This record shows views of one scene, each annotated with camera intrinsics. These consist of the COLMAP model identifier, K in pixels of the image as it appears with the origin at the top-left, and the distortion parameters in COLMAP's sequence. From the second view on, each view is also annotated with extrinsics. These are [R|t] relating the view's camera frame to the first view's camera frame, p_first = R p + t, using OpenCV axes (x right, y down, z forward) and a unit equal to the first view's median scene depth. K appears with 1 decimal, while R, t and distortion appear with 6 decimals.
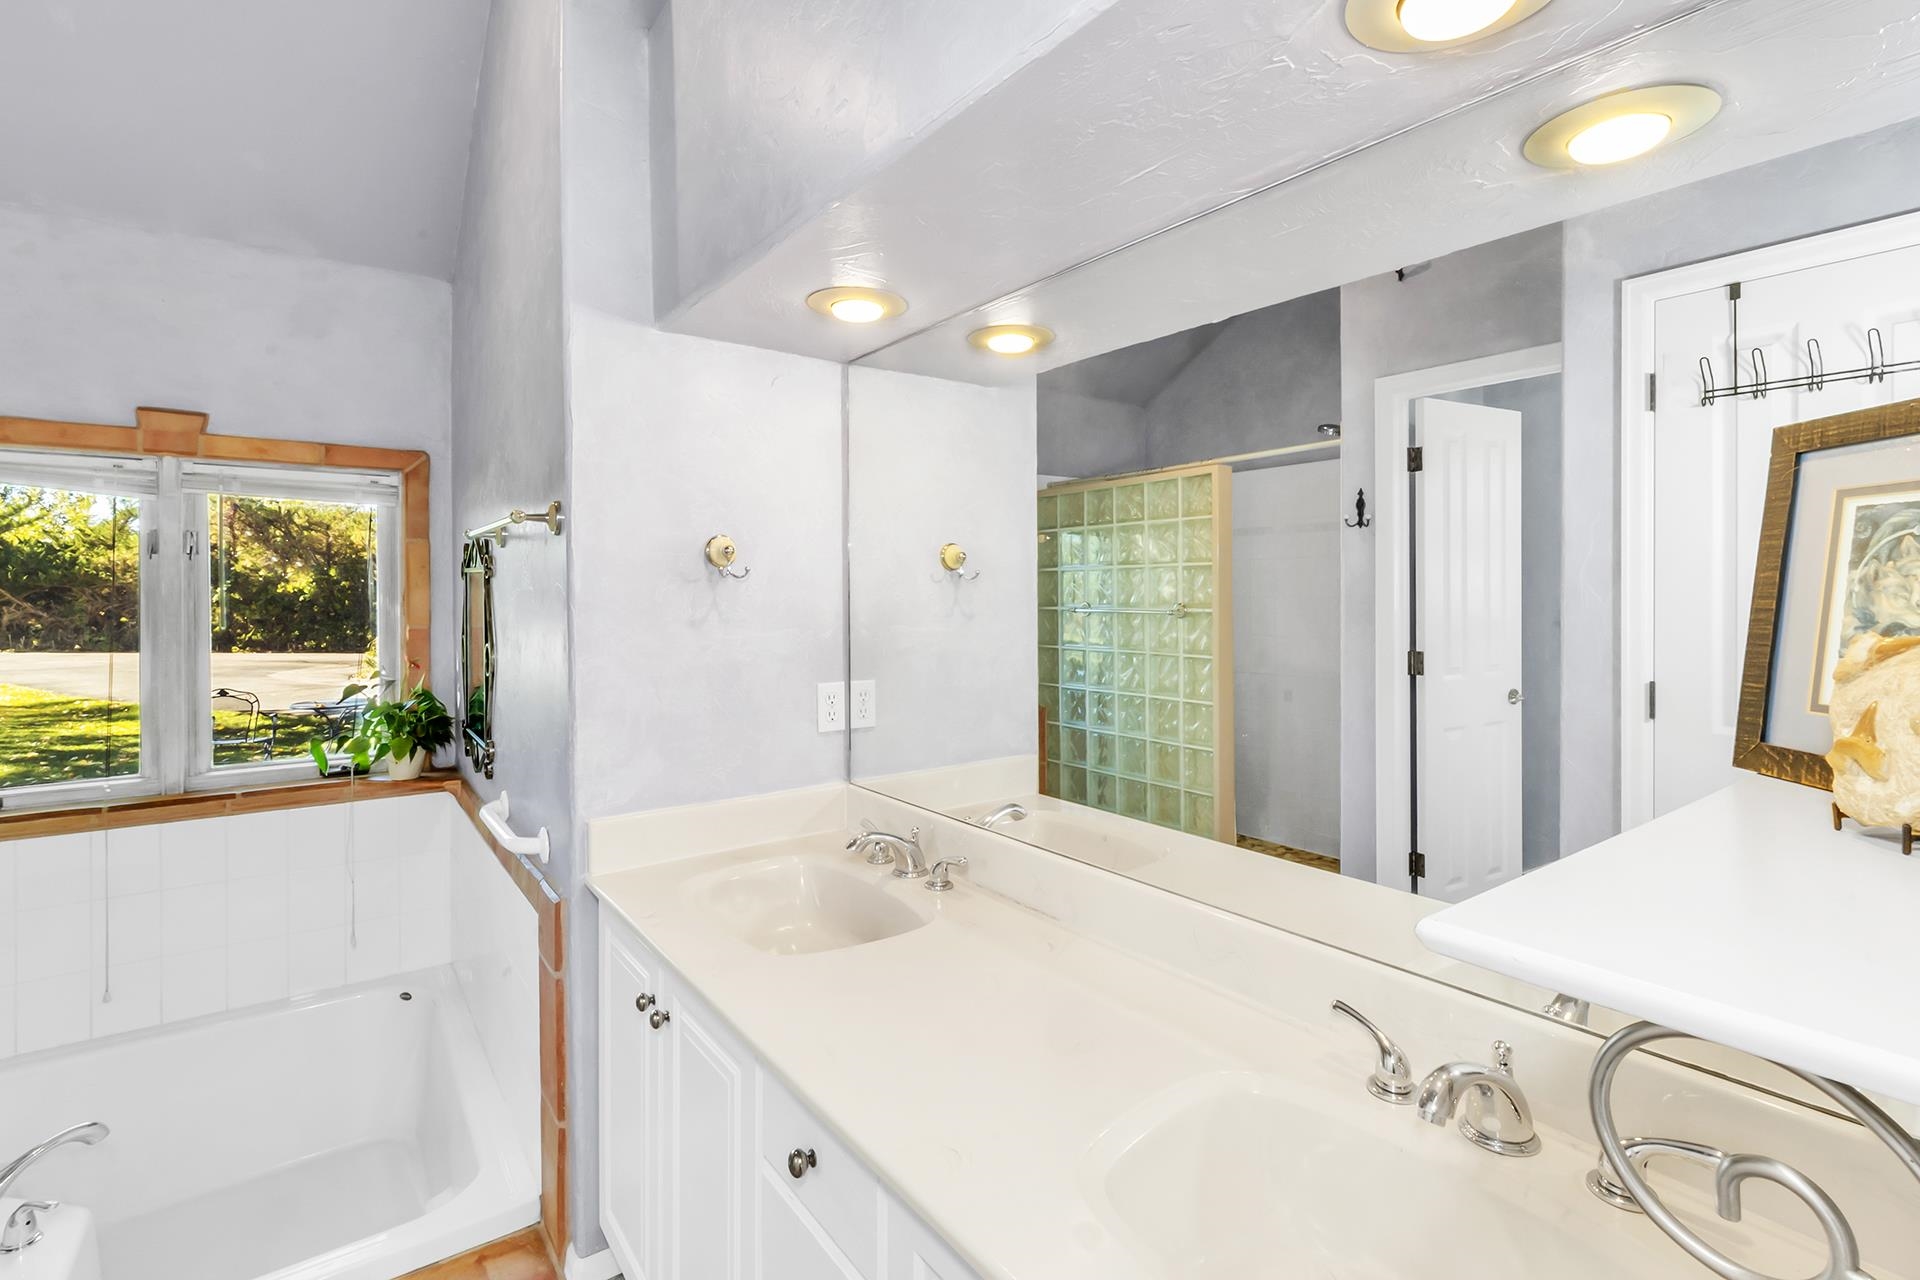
lens RADIAL K [[899.8, 0, 965.3], [0, 899.8, 603.4], [0, 0, 1]] dist [0.000508, 0.000784]
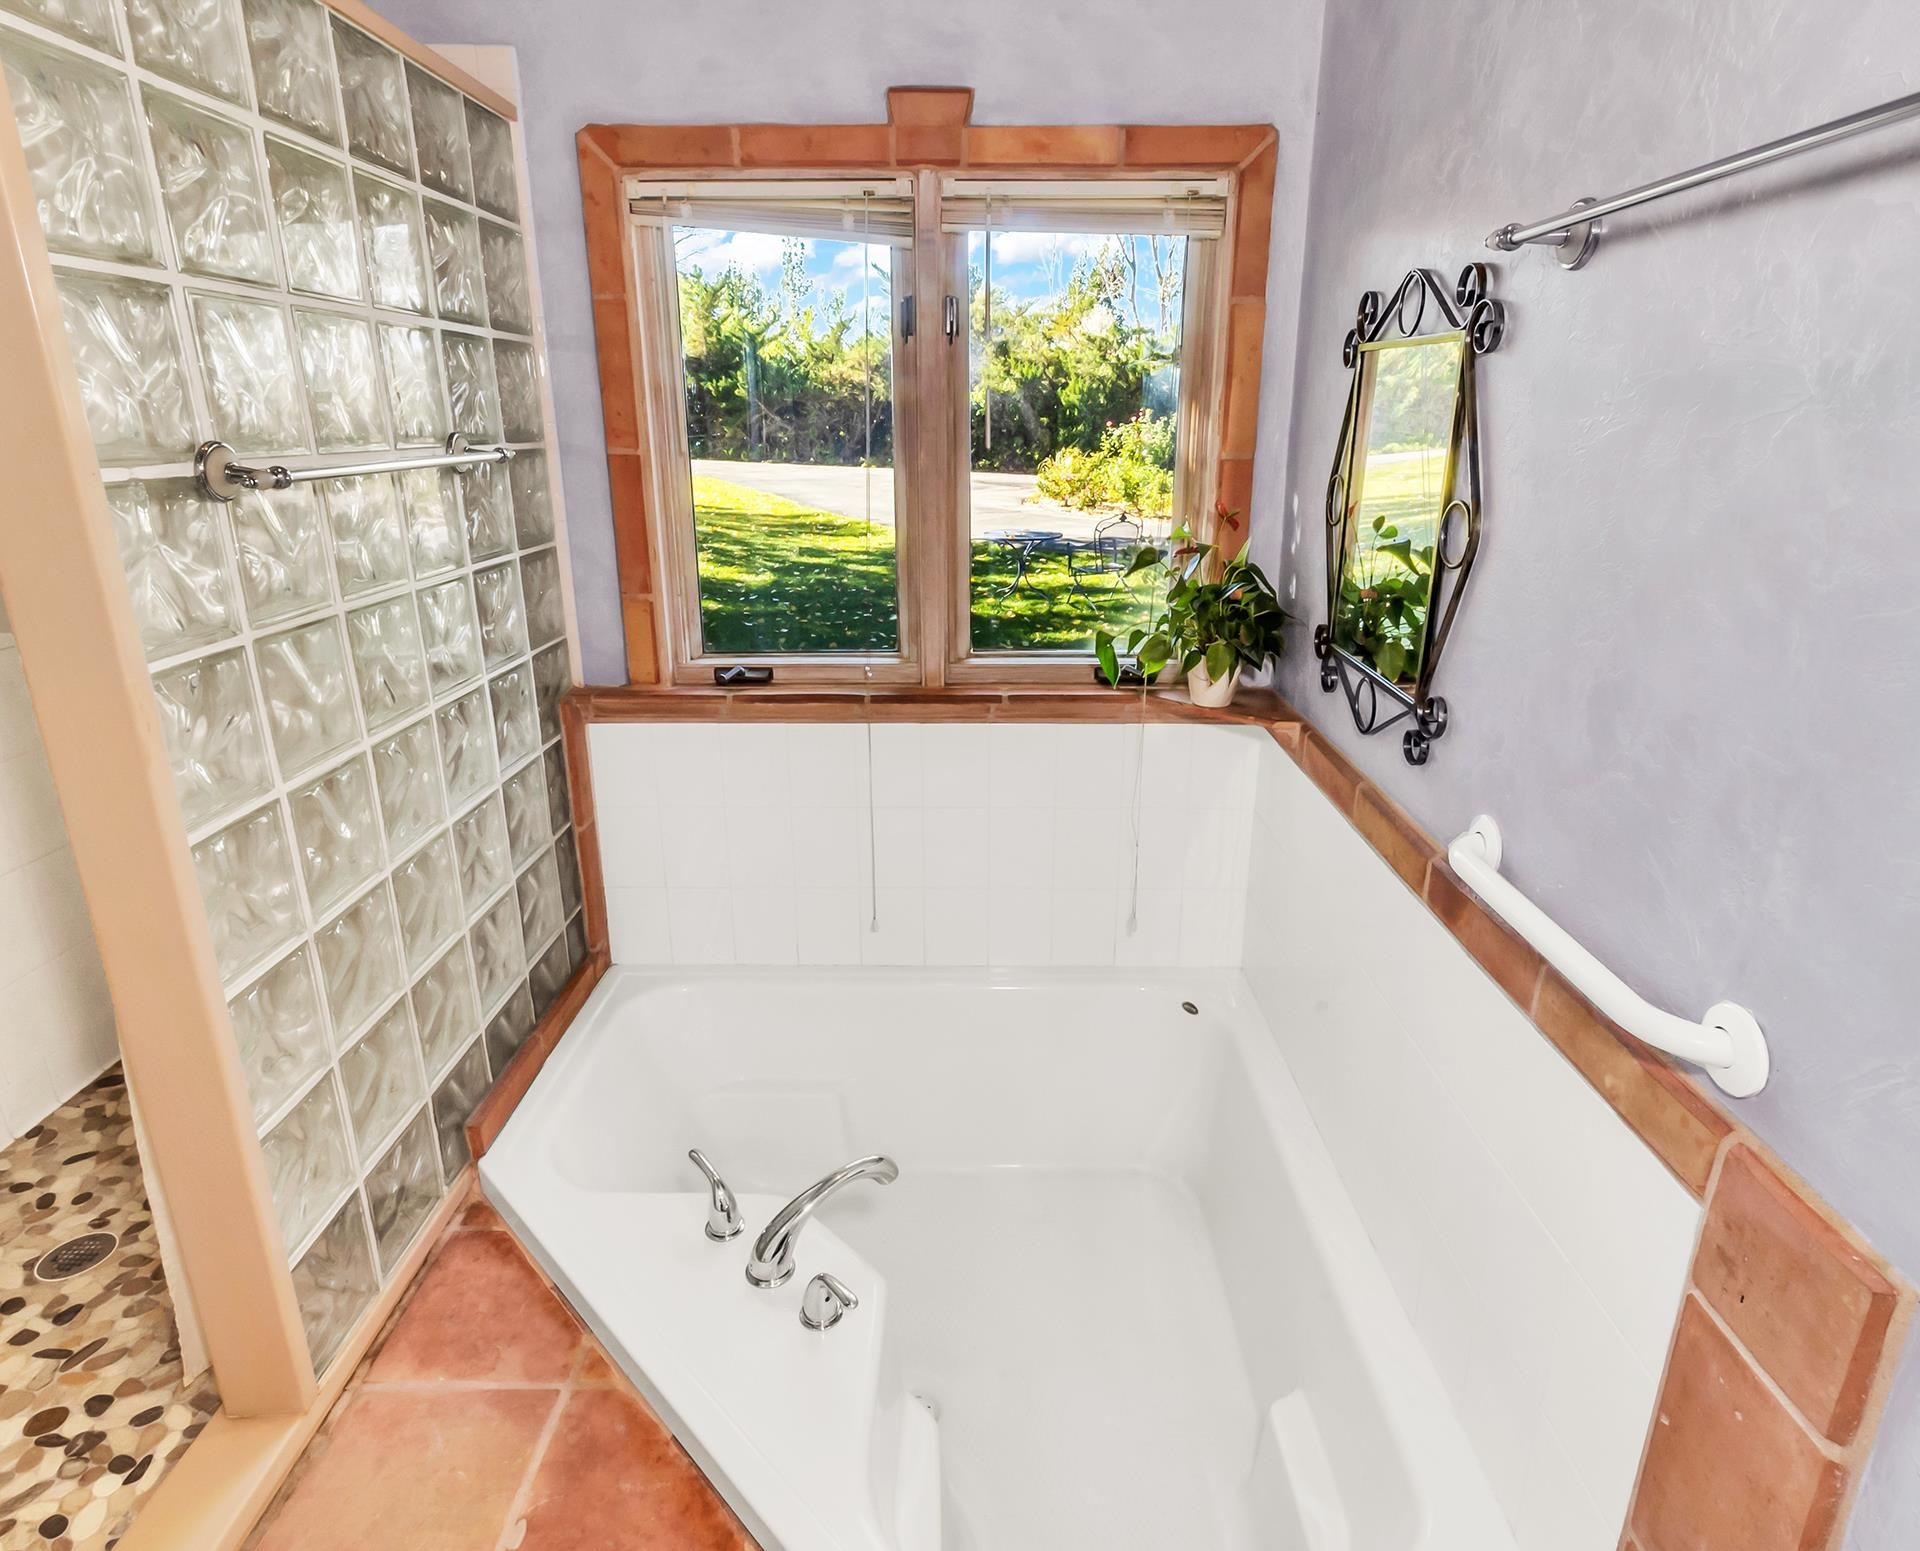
lens RADIAL K [[1086.3, 0, 960.0], [0, 1086.3, 775.5], [0, 0, 1]] dist [-0.003121, -0.000603]
pose [[0.797752, 0.191566, -0.571746, -0.319897], [-0.004079, 0.949885, 0.312572, 0.003964], [0.602972, -0.247022, 0.758555, 0.302431]]
